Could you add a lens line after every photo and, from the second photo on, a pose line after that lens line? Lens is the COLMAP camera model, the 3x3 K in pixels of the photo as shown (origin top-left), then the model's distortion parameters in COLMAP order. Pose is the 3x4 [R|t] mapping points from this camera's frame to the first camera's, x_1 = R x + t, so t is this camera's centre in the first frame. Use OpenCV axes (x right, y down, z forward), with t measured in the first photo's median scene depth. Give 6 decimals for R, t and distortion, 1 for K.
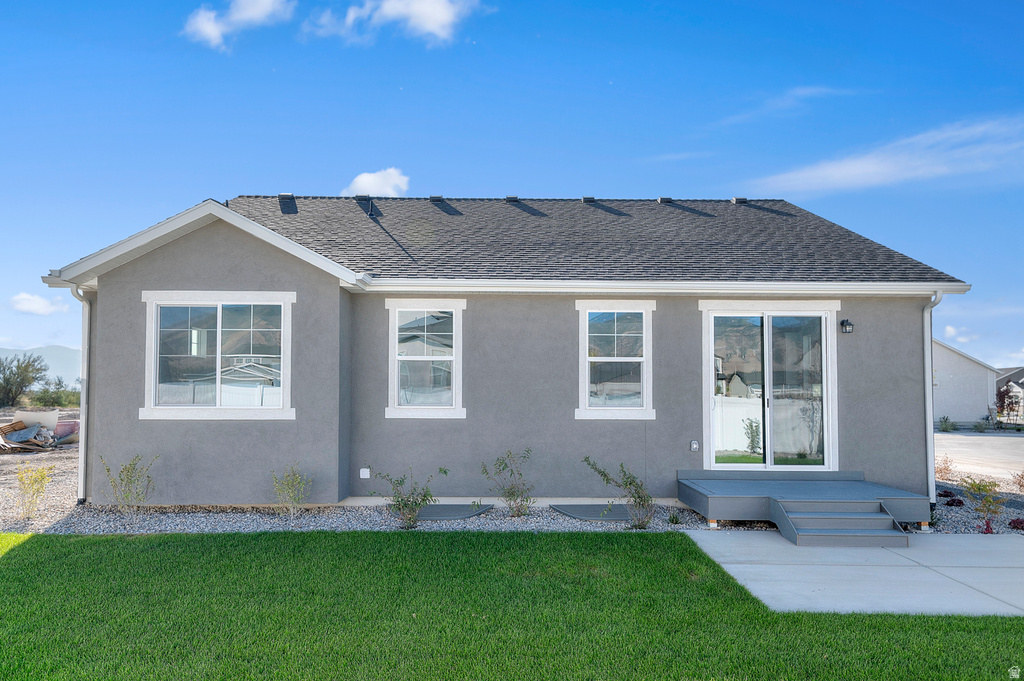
lens RADIAL K [[635.6, 0, 516.0], [0, 635.6, 355.7], [0, 0, 1]] dist [0.036781, -0.030700]
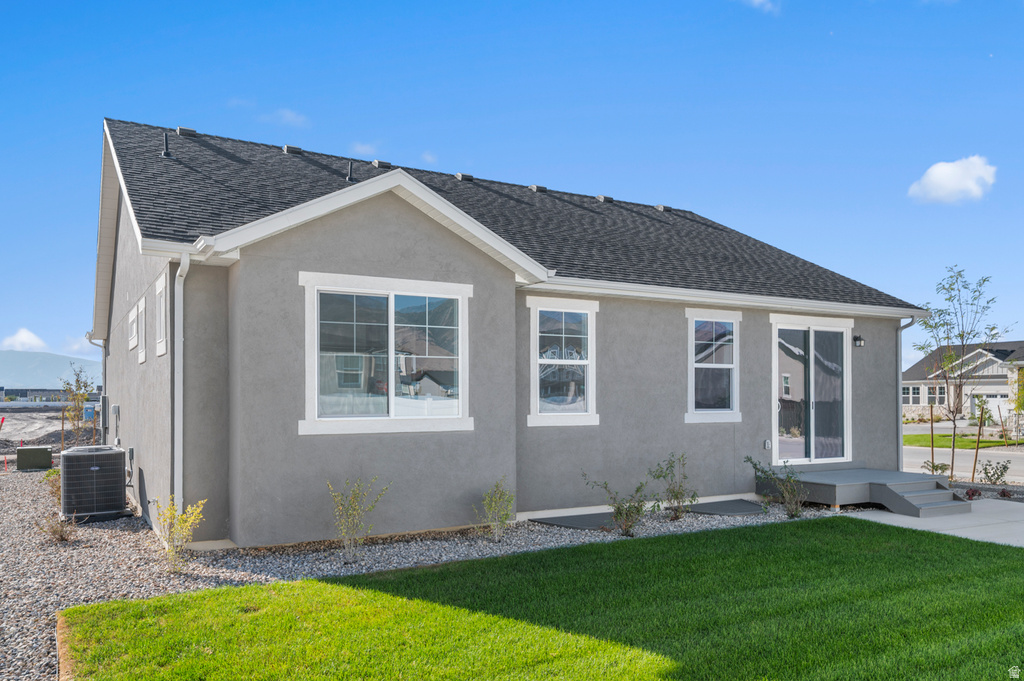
lens RADIAL K [[796.9, 0, 512.8], [0, 796.9, 380.3], [0, 0, 1]] dist [0.038831, 0.003668]
pose [[0.867010, 0.004517, 0.498270, -0.796124], [-0.024277, 0.999154, 0.033186, -0.006514], [-0.497698, -0.040869, 0.866387, 0.018001]]
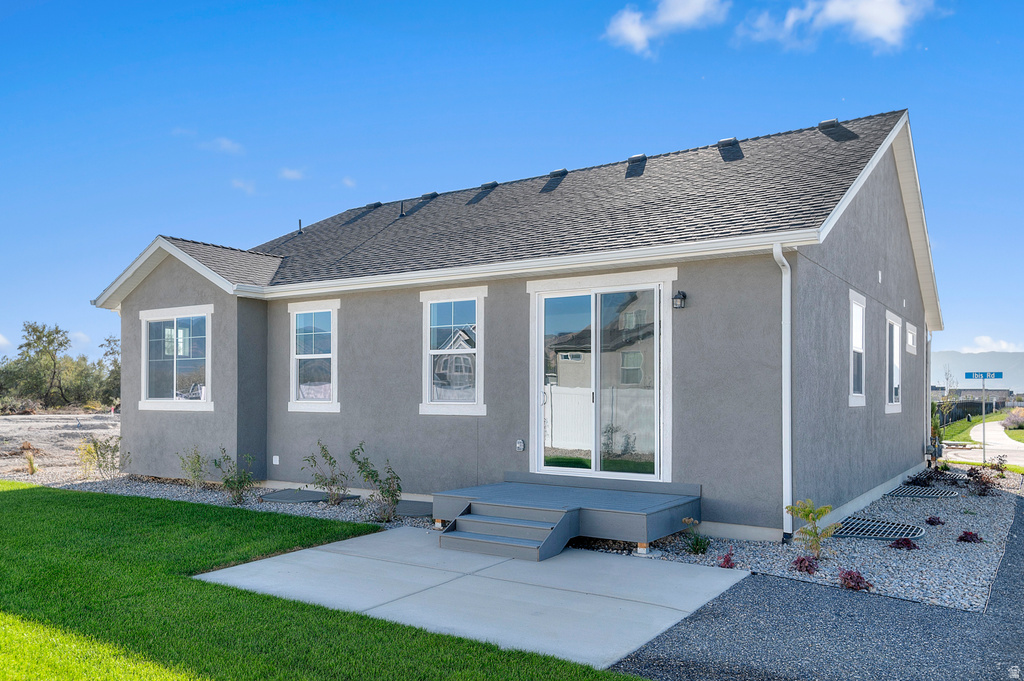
lens RADIAL K [[796.9, 0, 512.8], [0, 796.9, 380.3], [0, 0, 1]] dist [0.038831, 0.003668]
pose [[0.826064, -0.012299, -0.563442, 0.899750], [0.040145, 0.998506, 0.037061, 0.007694], [0.562145, -0.053234, 0.825324, 0.072954]]
